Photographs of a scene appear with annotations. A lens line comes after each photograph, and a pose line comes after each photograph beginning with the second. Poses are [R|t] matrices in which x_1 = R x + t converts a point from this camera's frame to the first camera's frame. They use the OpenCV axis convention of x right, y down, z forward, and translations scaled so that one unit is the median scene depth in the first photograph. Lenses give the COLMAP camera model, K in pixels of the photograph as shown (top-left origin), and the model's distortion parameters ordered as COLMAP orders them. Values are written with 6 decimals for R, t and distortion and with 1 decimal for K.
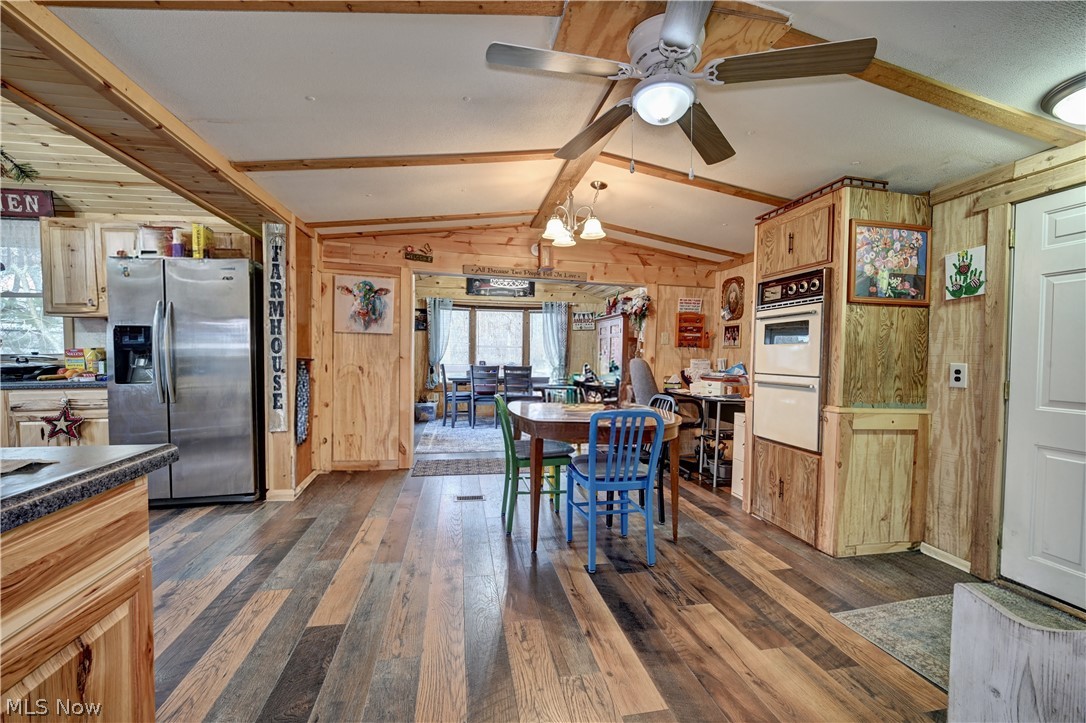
lens RADIAL K [[448.7, 0, 543.0], [0, 448.7, 361.5], [0, 0, 1]] dist [-0.002746, -0.008373]
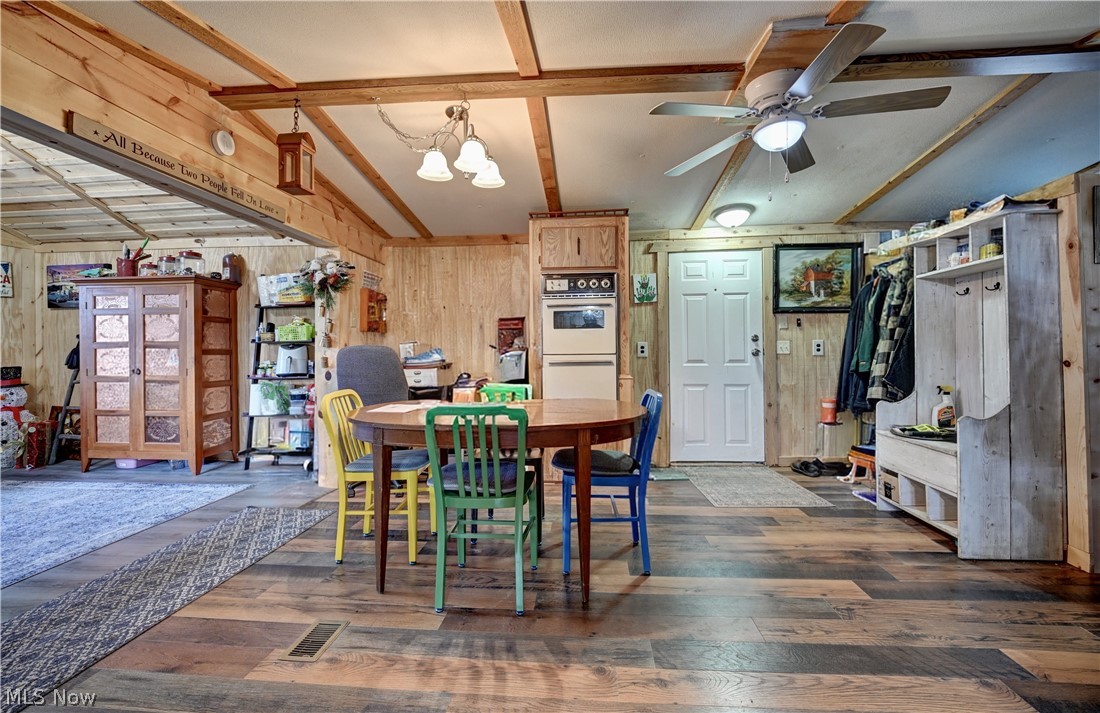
lens RADIAL K [[459.6, 0, 550.0], [0, 459.6, 356.5], [0, 0, 1]] dist [-0.001576, -0.000231]
pose [[0.269156, -0.037804, 0.962354, -0.598752], [0.026730, 0.999138, 0.031773, -0.004754], [-0.962725, 0.017172, 0.269935, 0.650748]]
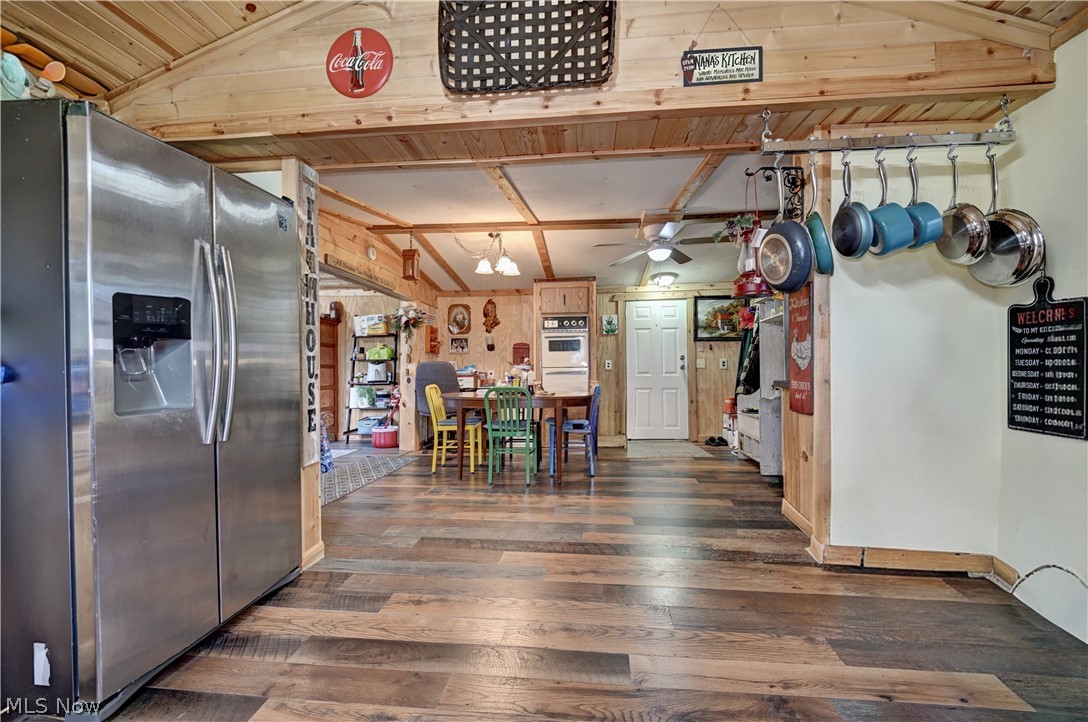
lens RADIAL K [[449.5, 0, 544.0], [0, 449.5, 361.0], [0, 0, 1]] dist [-0.002746, -0.008373]
pose [[0.293003, -0.002397, 0.956108, -1.176658], [0.025643, 0.999657, -0.005352, 0.009505], [-0.955767, 0.026085, 0.292964, 0.455128]]
